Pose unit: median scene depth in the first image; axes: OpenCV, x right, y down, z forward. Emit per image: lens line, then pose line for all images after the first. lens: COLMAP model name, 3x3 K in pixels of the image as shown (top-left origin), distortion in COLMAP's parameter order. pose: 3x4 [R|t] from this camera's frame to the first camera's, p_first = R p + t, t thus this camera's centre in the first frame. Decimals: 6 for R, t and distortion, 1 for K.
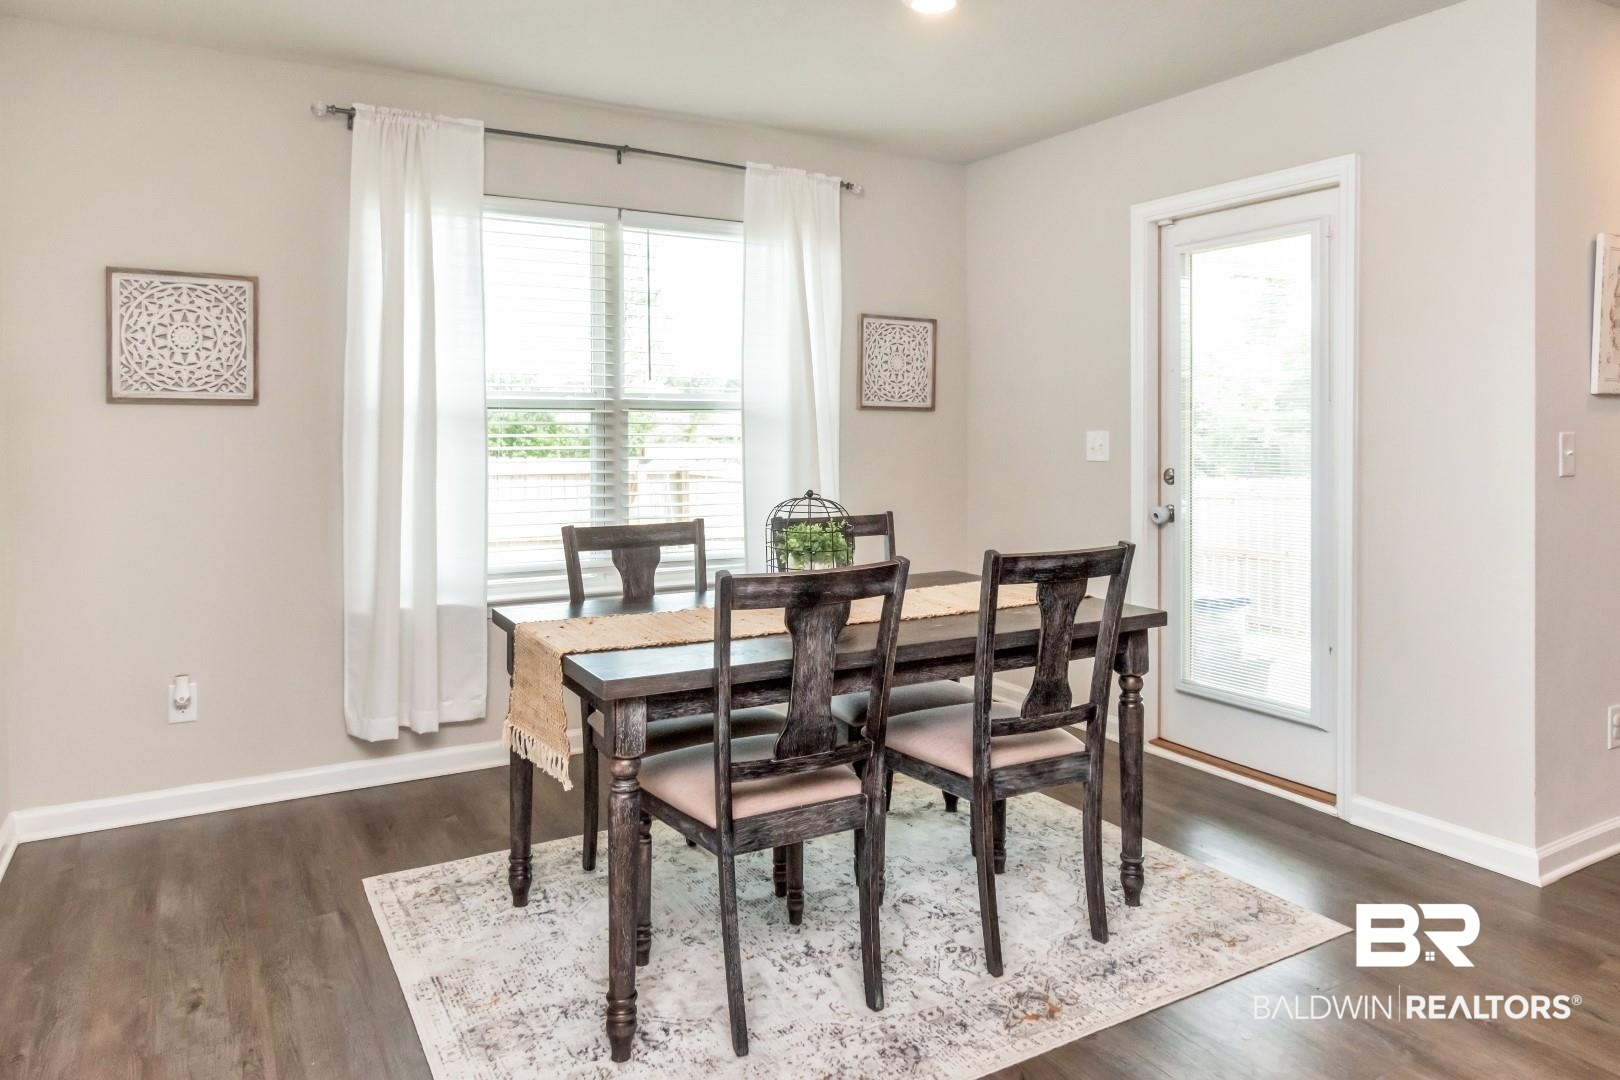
lens RADIAL K [[1068.2, 0, 809.3], [0, 1068.2, 427.2], [0, 0, 1]] dist [0.002336, -0.003425]
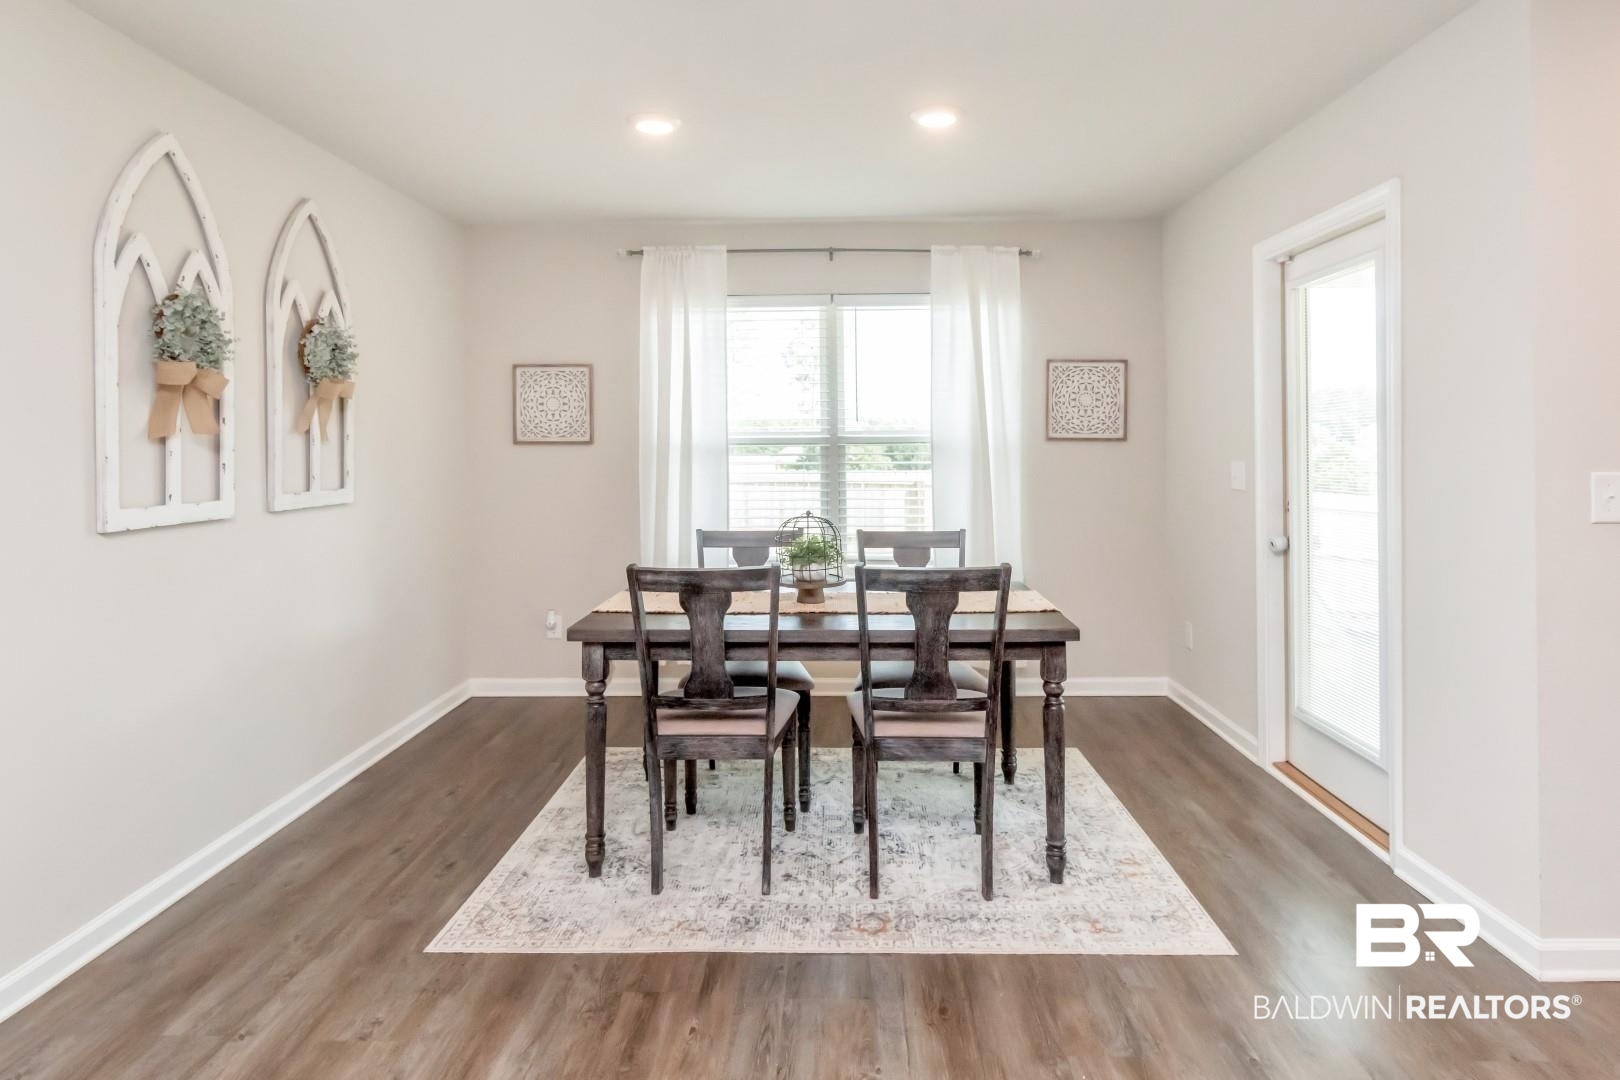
lens RADIAL K [[892.2, 0, 812.3], [0, 892.2, 443.2], [0, 0, 1]] dist [0.000166, -0.000541]
pose [[0.853317, -0.006533, -0.521351, 0.457666], [0.006063, 0.999978, -0.002607, -0.017752], [0.521357, -0.000937, 0.853338, 0.037681]]
